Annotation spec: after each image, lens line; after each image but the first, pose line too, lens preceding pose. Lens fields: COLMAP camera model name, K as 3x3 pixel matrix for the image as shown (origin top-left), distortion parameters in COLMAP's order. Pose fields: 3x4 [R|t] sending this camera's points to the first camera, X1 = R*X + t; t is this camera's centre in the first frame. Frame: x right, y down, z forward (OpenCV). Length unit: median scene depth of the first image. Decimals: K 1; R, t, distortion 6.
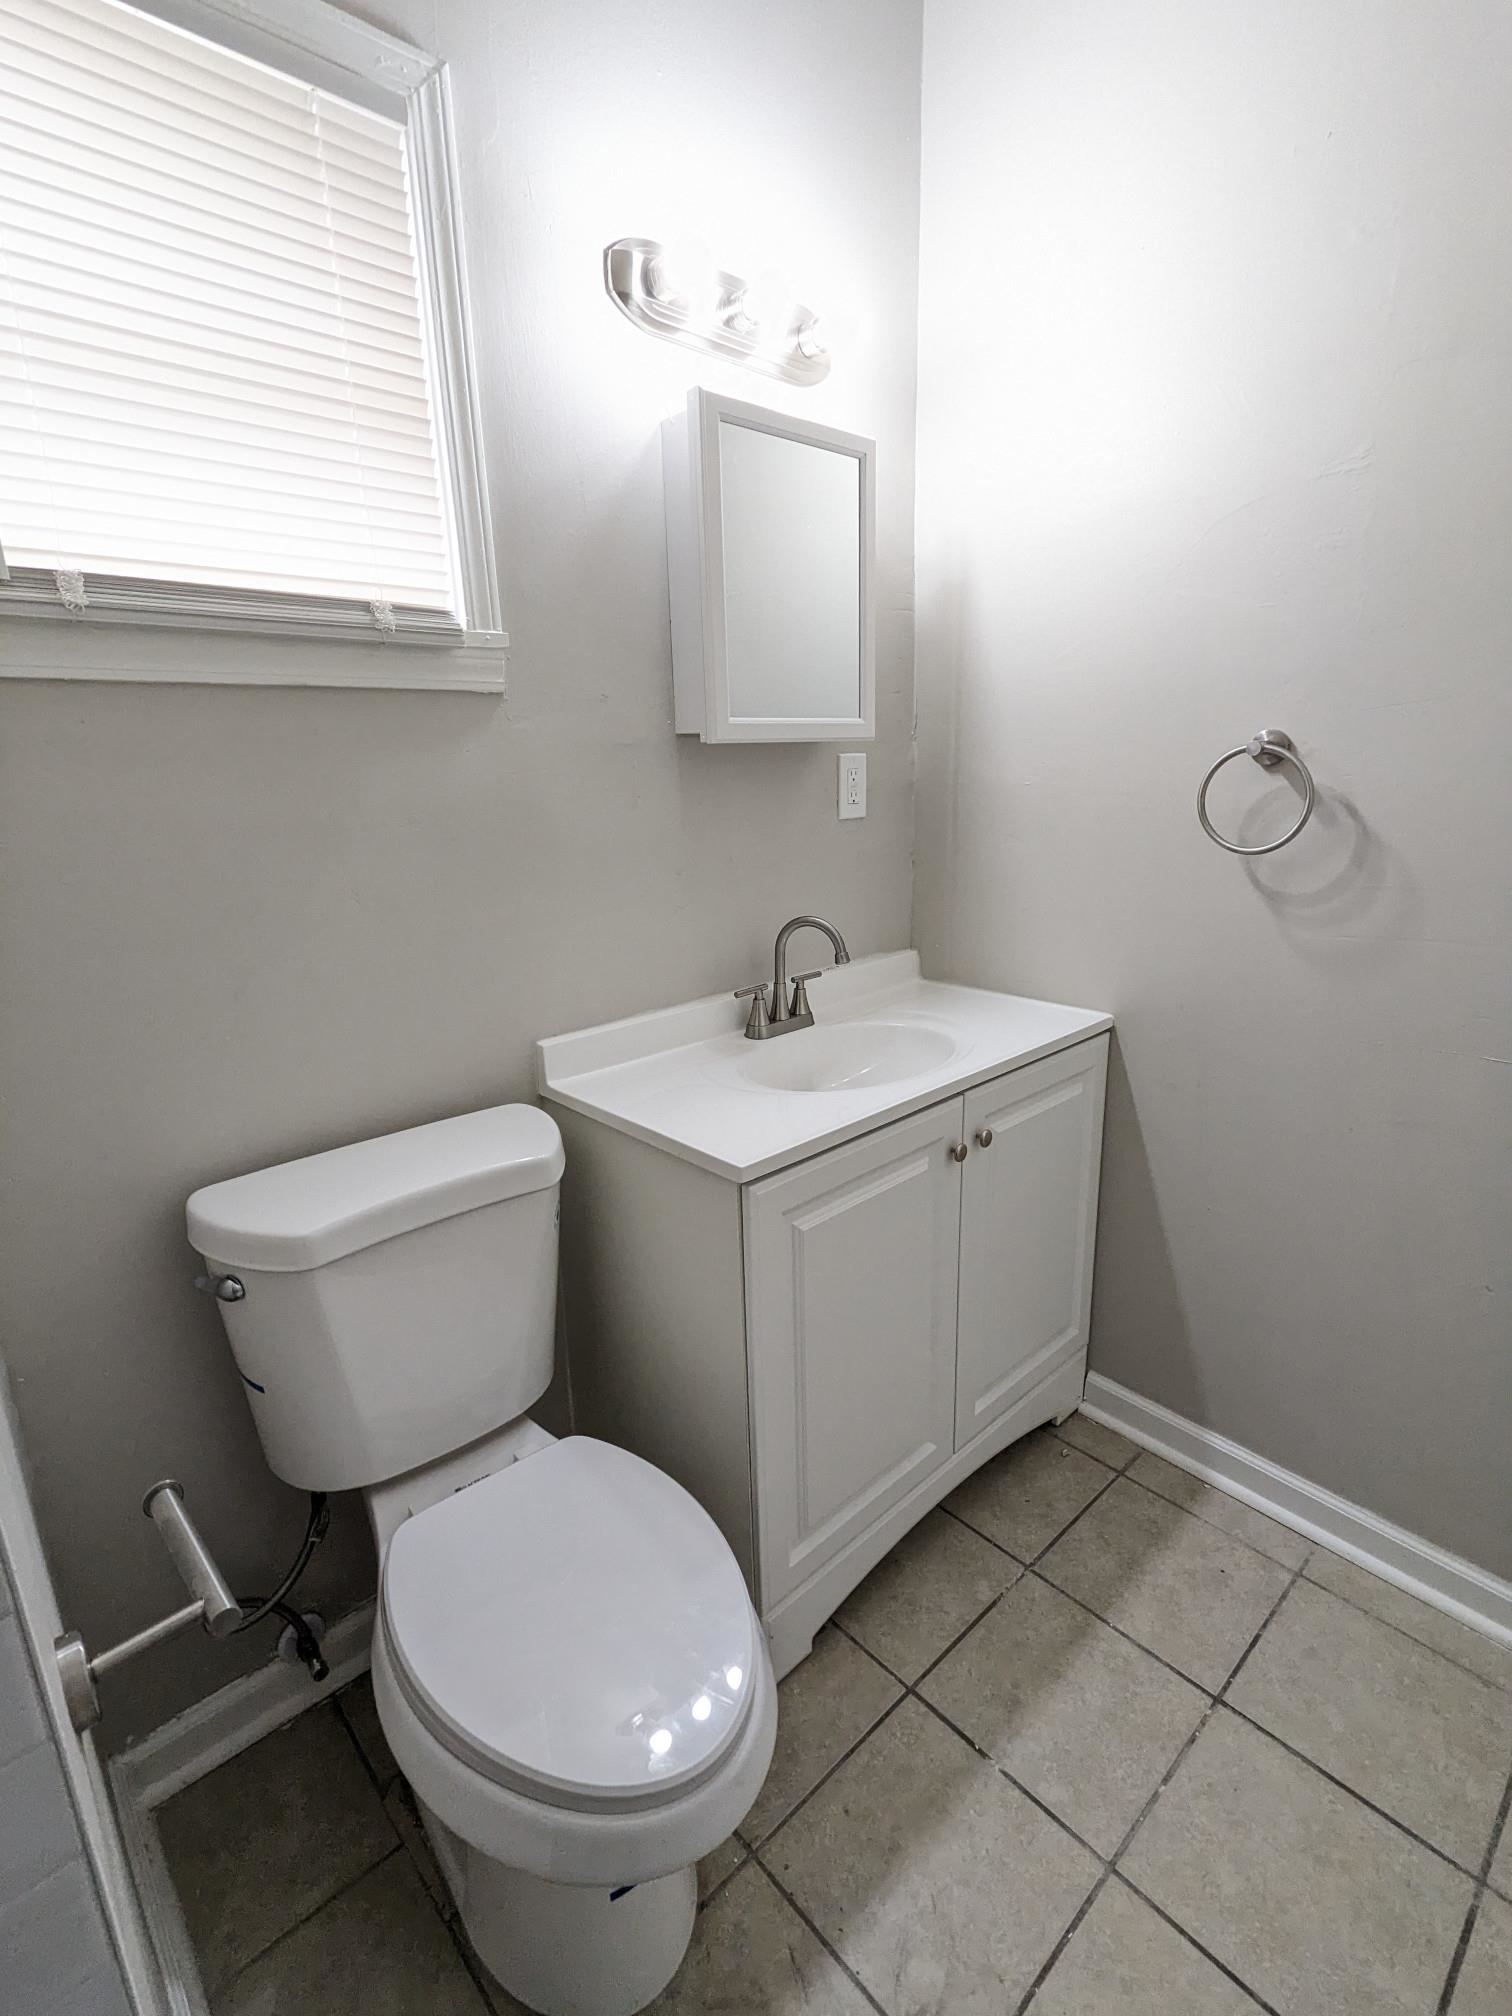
lens RADIAL K [[957.3, 0, 764.0], [0, 957.3, 1002.9], [0, 0, 1]] dist [-0.003262, 0.002959]
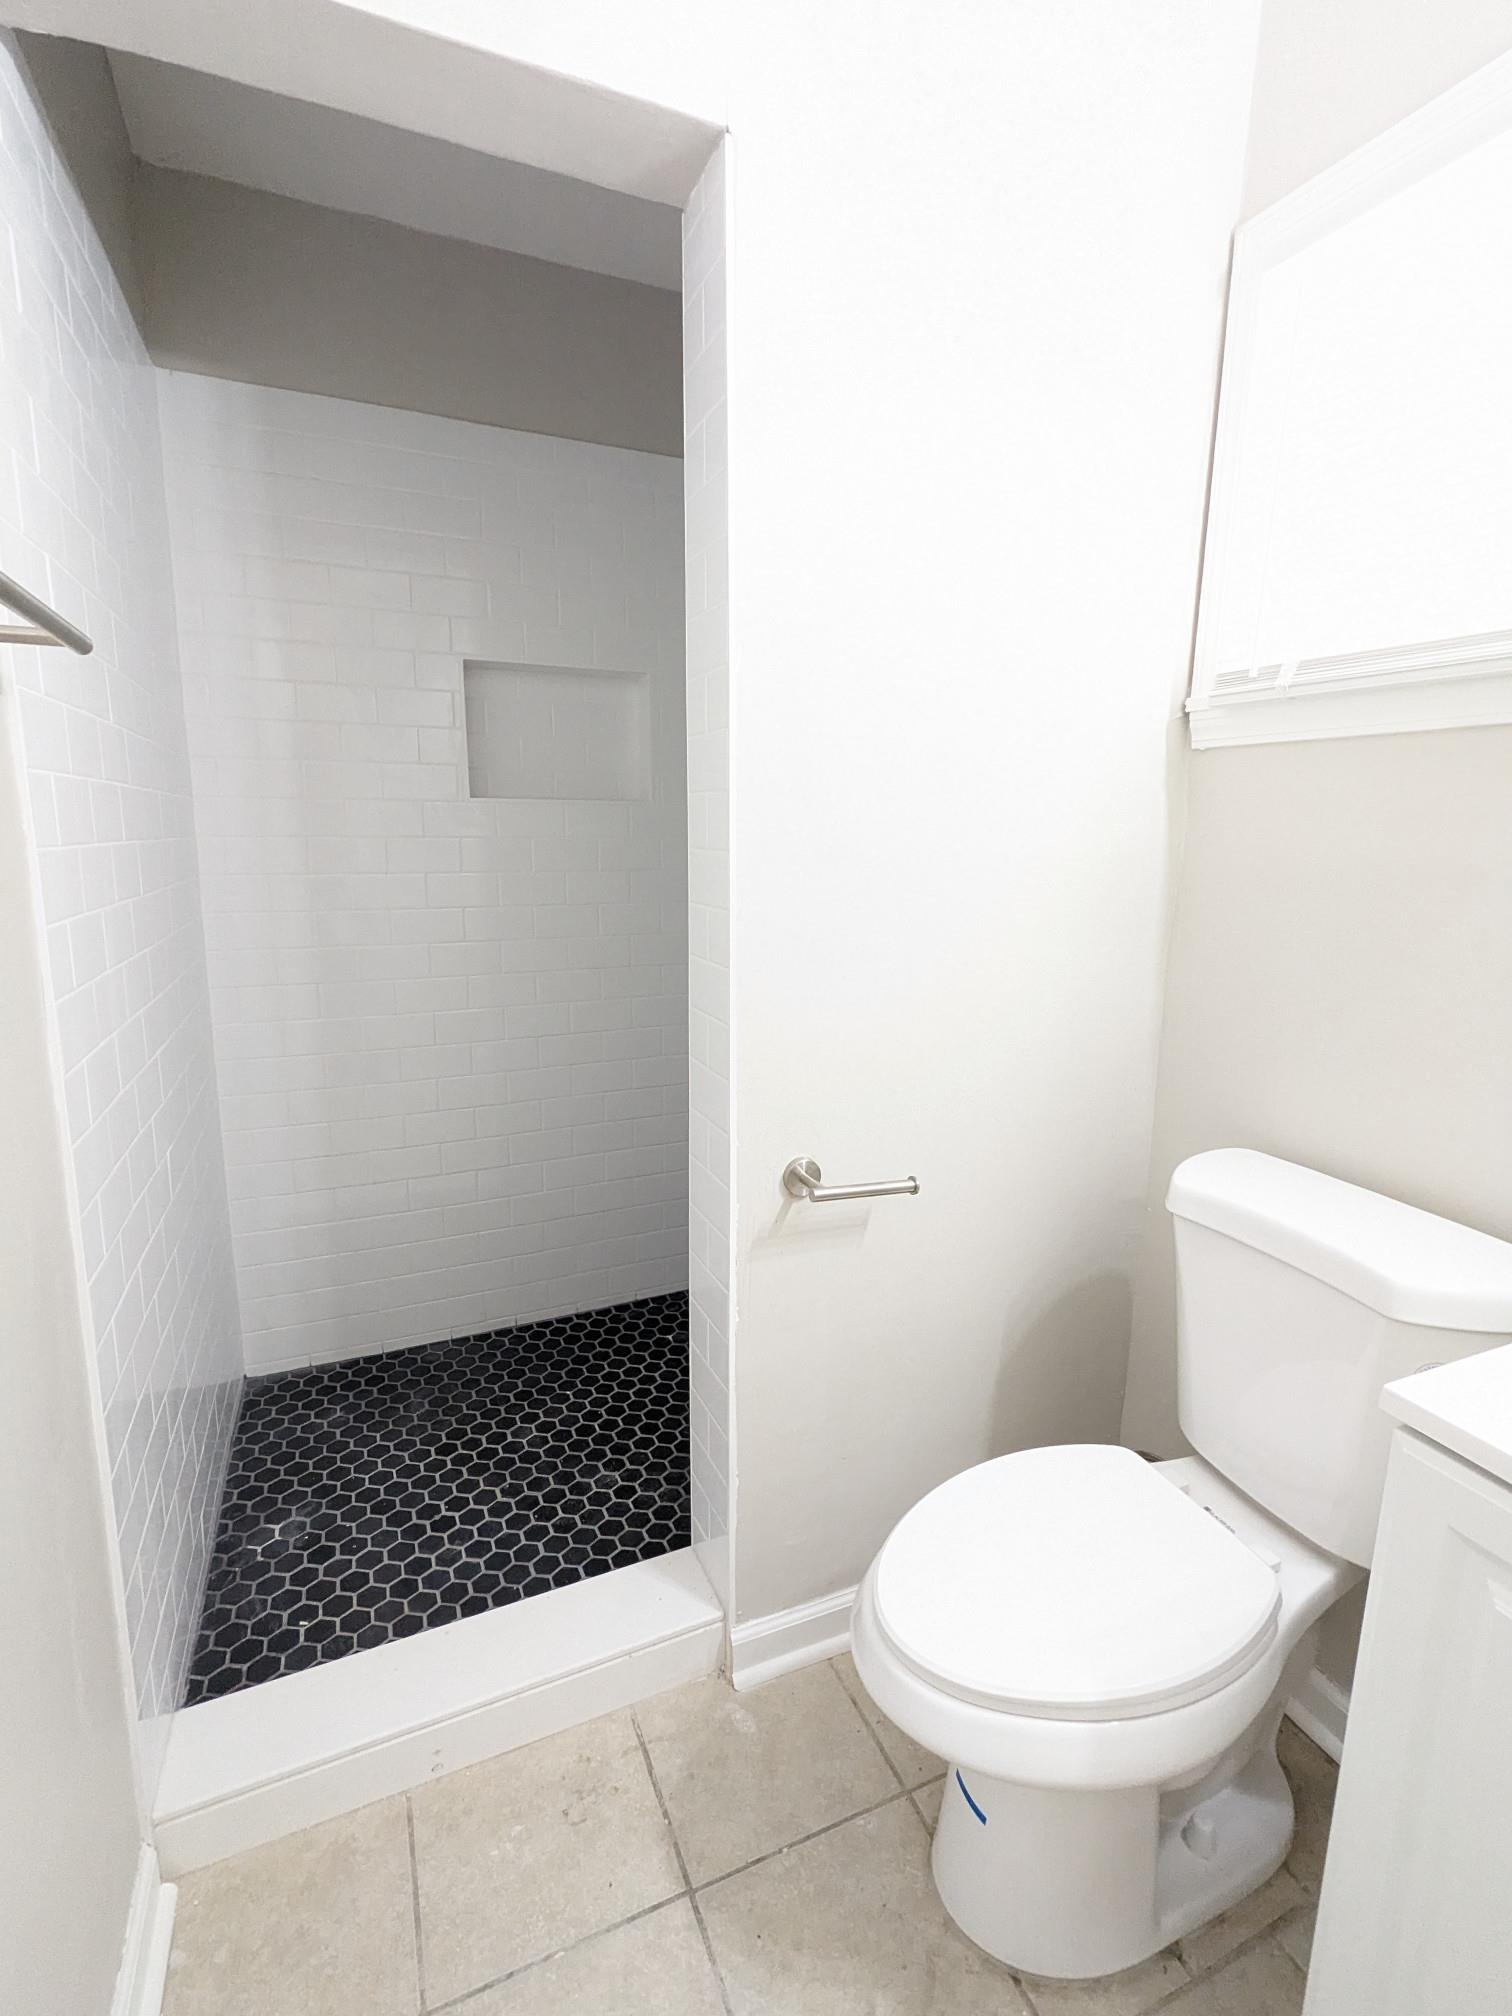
lens RADIAL K [[957.3, 0, 764.0], [0, 957.3, 1002.9], [0, 0, 1]] dist [-0.003262, 0.002959]
pose [[-0.330322, 0.187567, -0.925044, 0.637385], [-0.247298, 0.928621, 0.276599, -0.146529], [0.910896, 0.320128, -0.260359, 0.623273]]
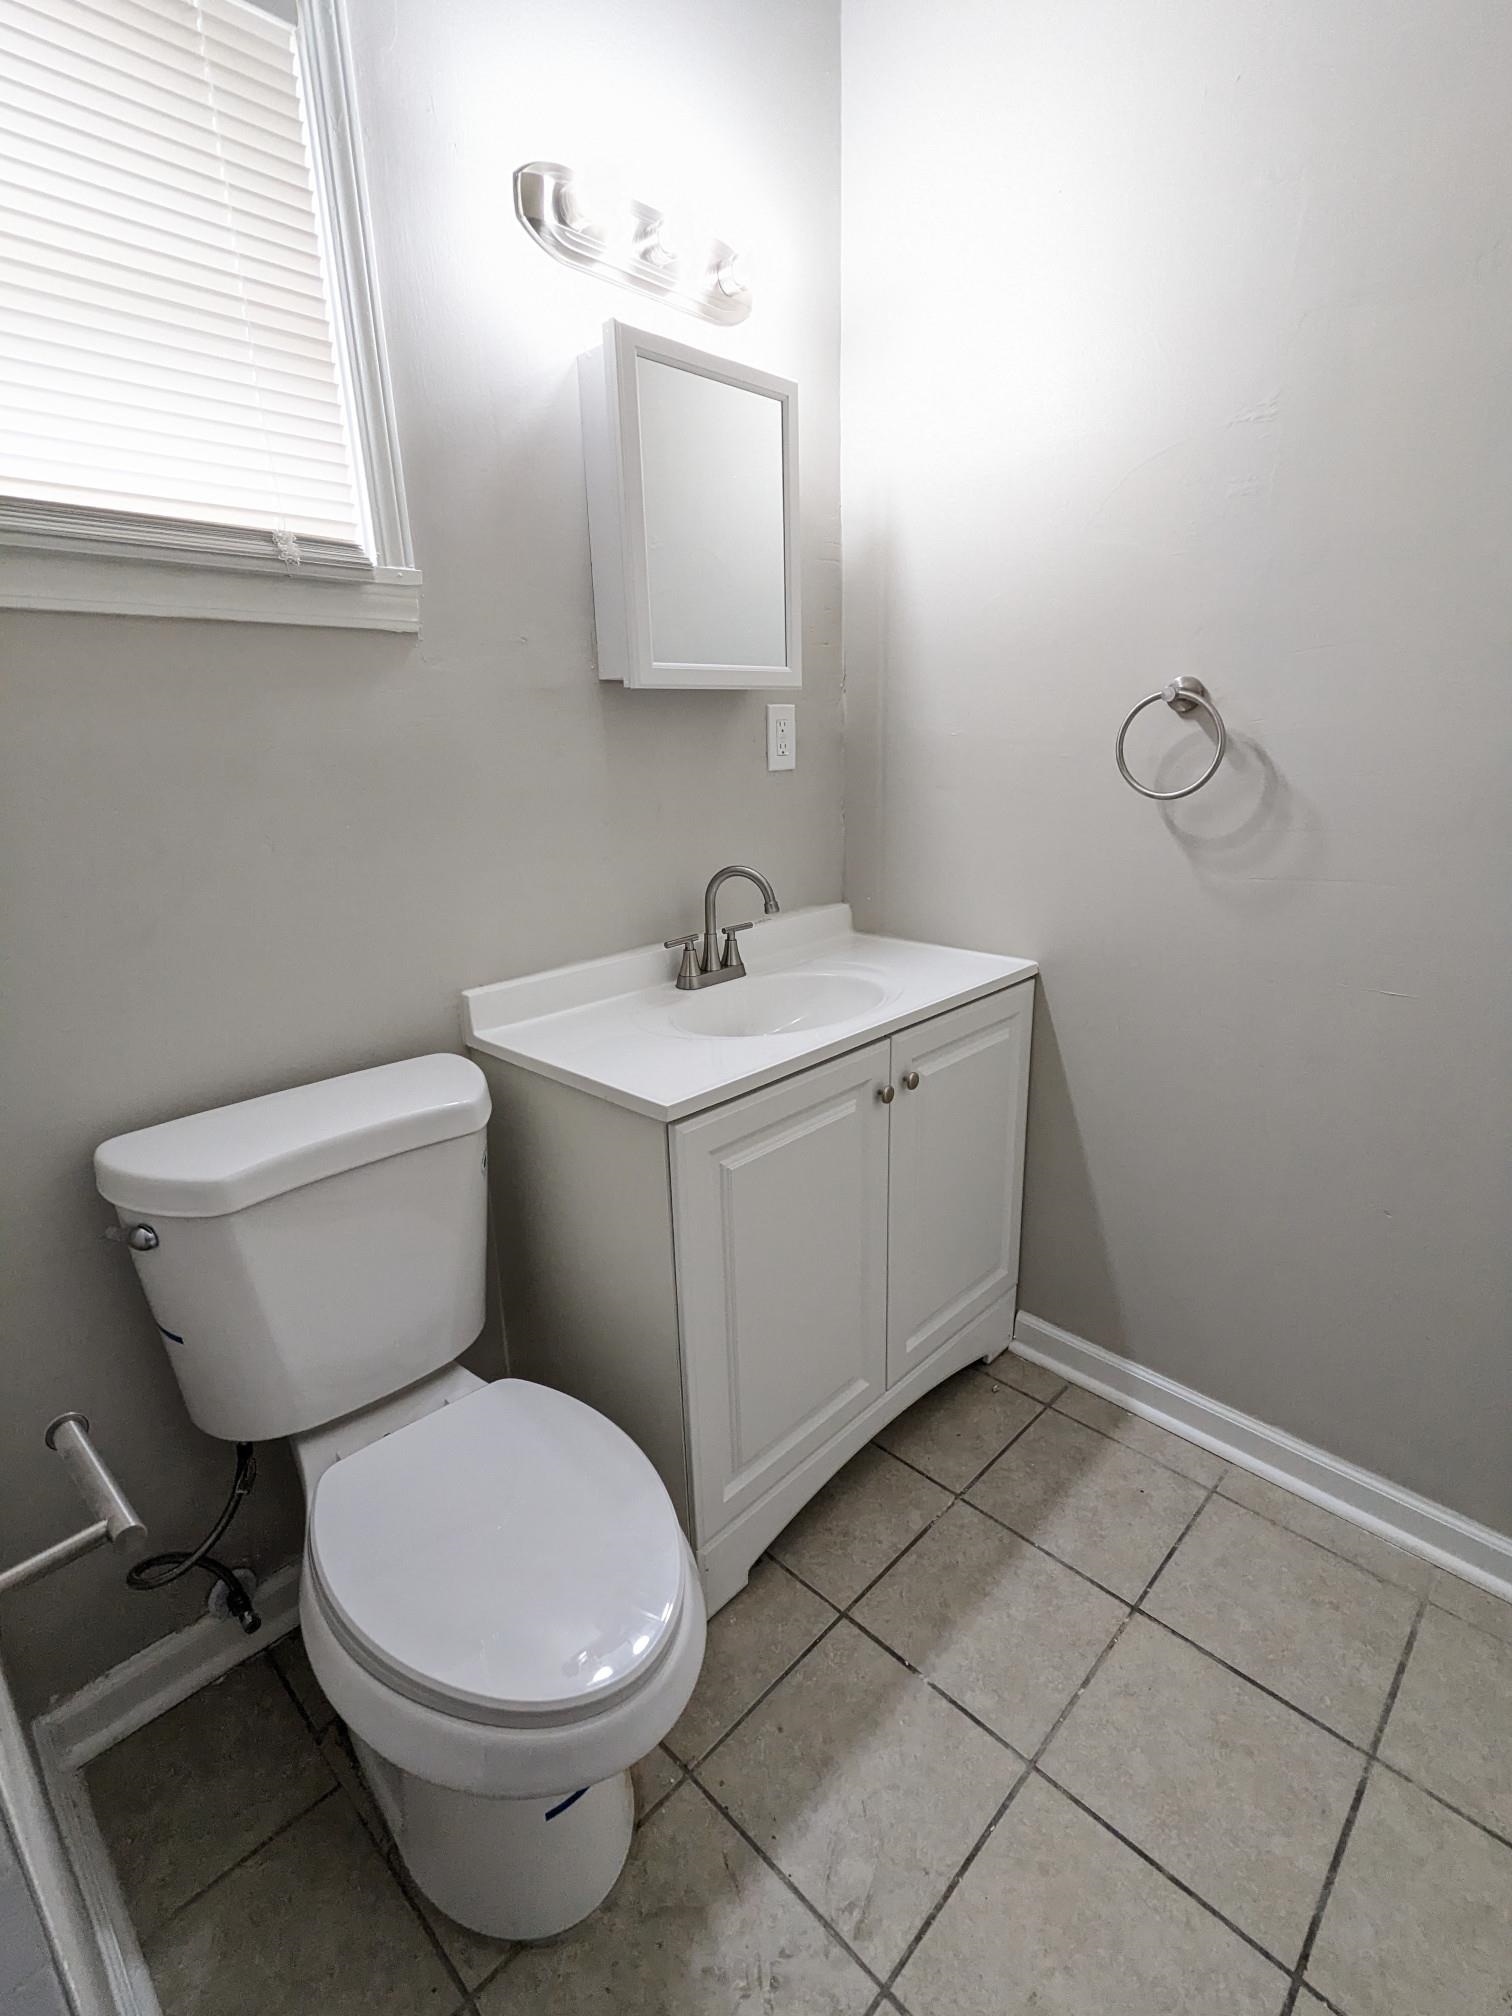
lens RADIAL K [[958.0, 0, 764.0], [0, 958.0, 1003.4], [0, 0, 1]] dist [-0.002177, 0.002049]
pose [[0.998371, -0.014875, 0.055091, 0.022713], [0.013399, 0.999544, 0.027061, 0.035518], [-0.055469, -0.026279, 0.998115, -0.006219]]
